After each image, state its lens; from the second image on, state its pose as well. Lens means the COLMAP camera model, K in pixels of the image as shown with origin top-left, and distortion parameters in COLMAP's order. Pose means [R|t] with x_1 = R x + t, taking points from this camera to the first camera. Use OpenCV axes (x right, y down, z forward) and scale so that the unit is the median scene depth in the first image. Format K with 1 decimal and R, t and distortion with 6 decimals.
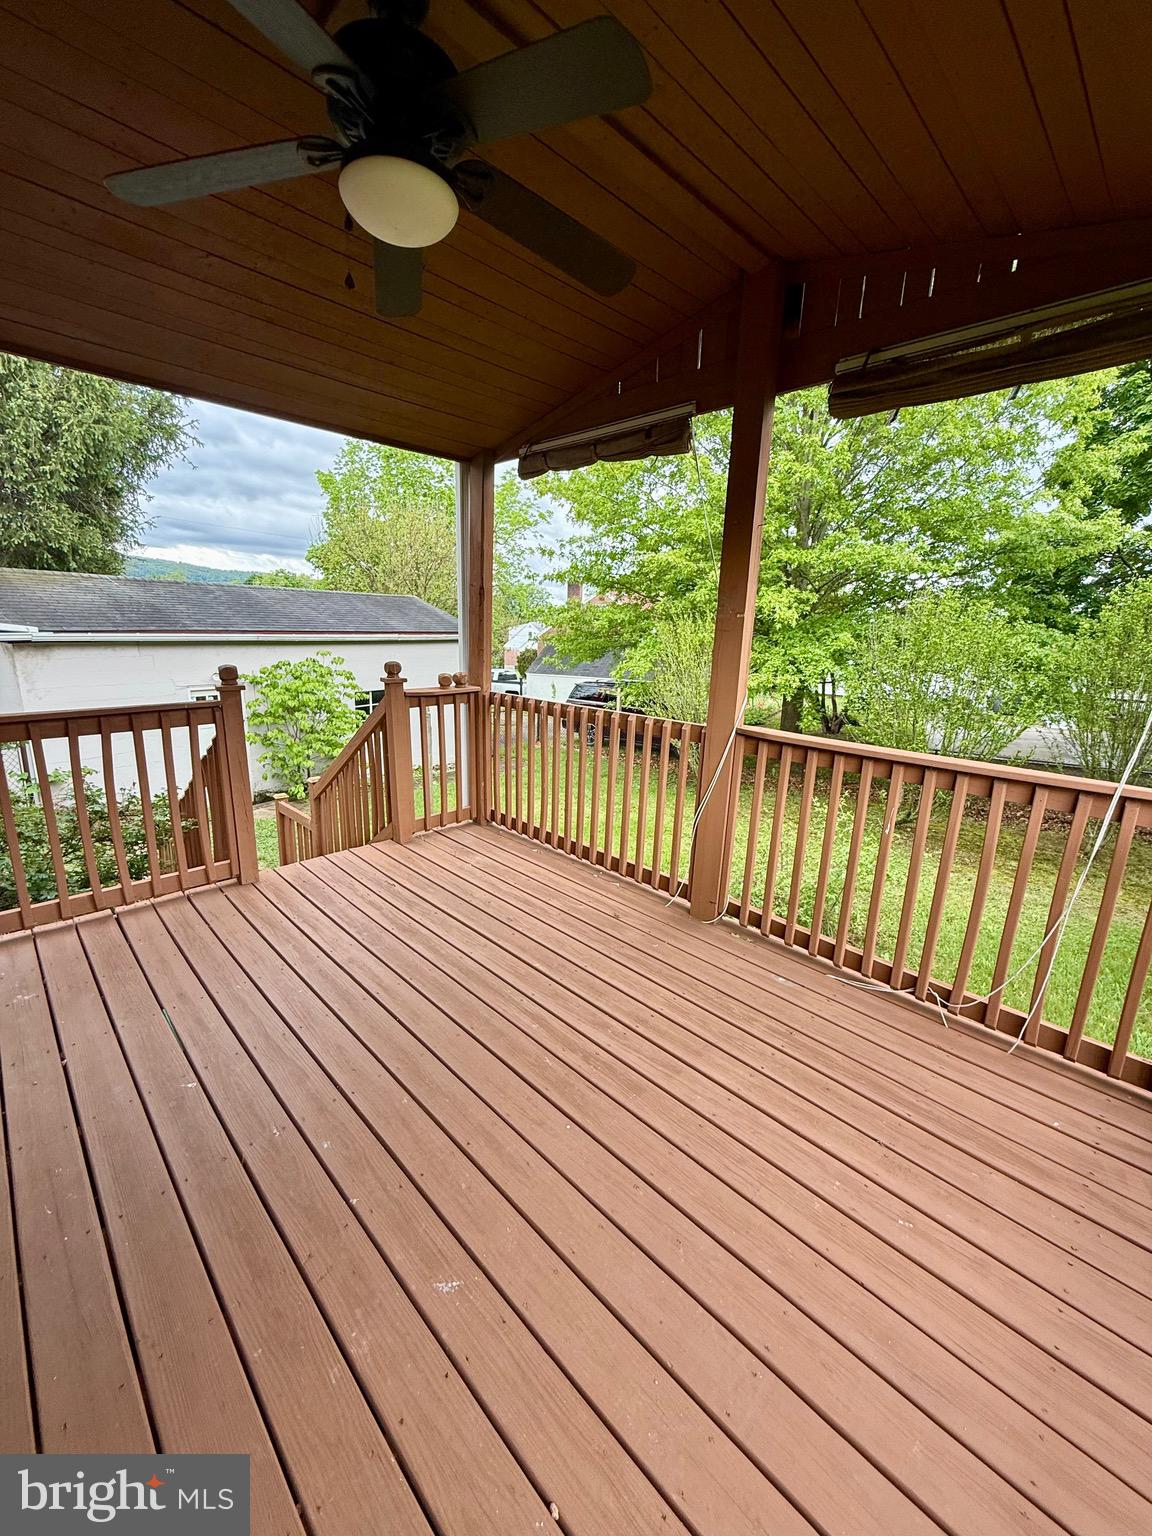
lens RADIAL K [[612.4, 0, 580.5], [0, 612.4, 767.1], [0, 0, 1]] dist [-0.001198, -0.000474]
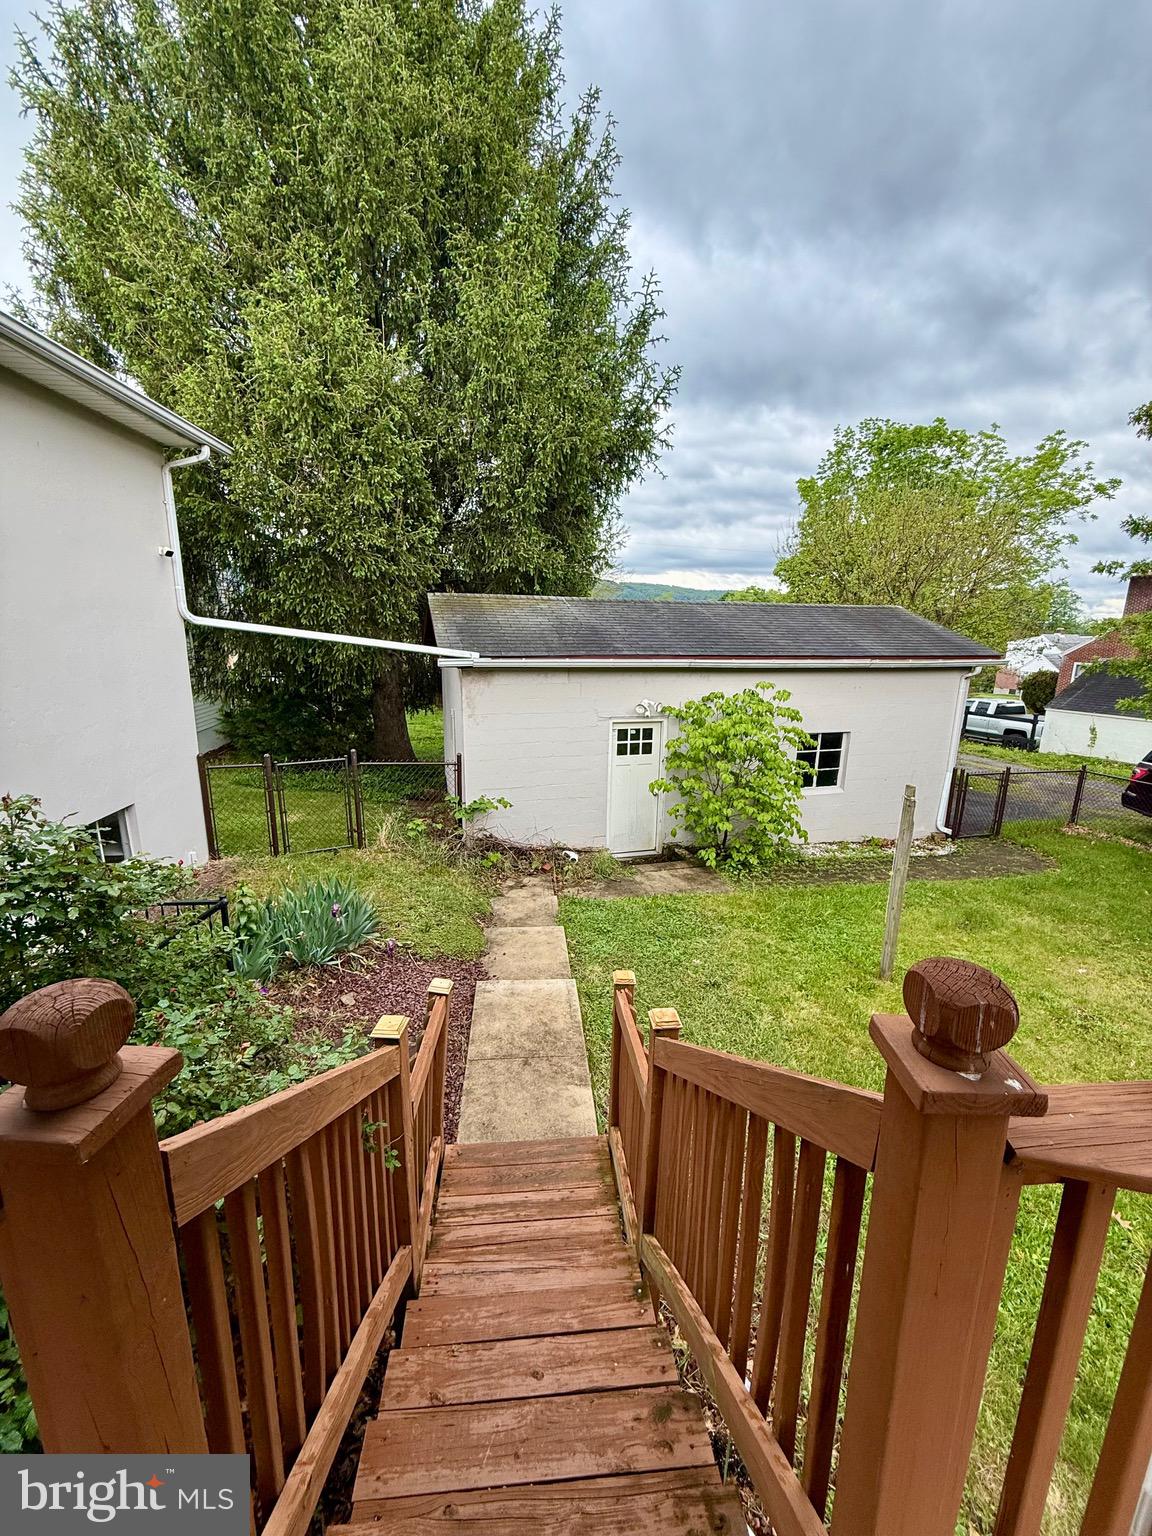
lens RADIAL K [[612.4, 0, 581.7], [0, 612.4, 764.2], [0, 0, 1]] dist [-0.001198, -0.000474]
pose [[0.762822, 0.121750, -0.635043, -0.093984], [-0.138851, 0.990046, 0.023022, -0.071008], [0.631525, 0.070615, 0.772133, 0.263108]]
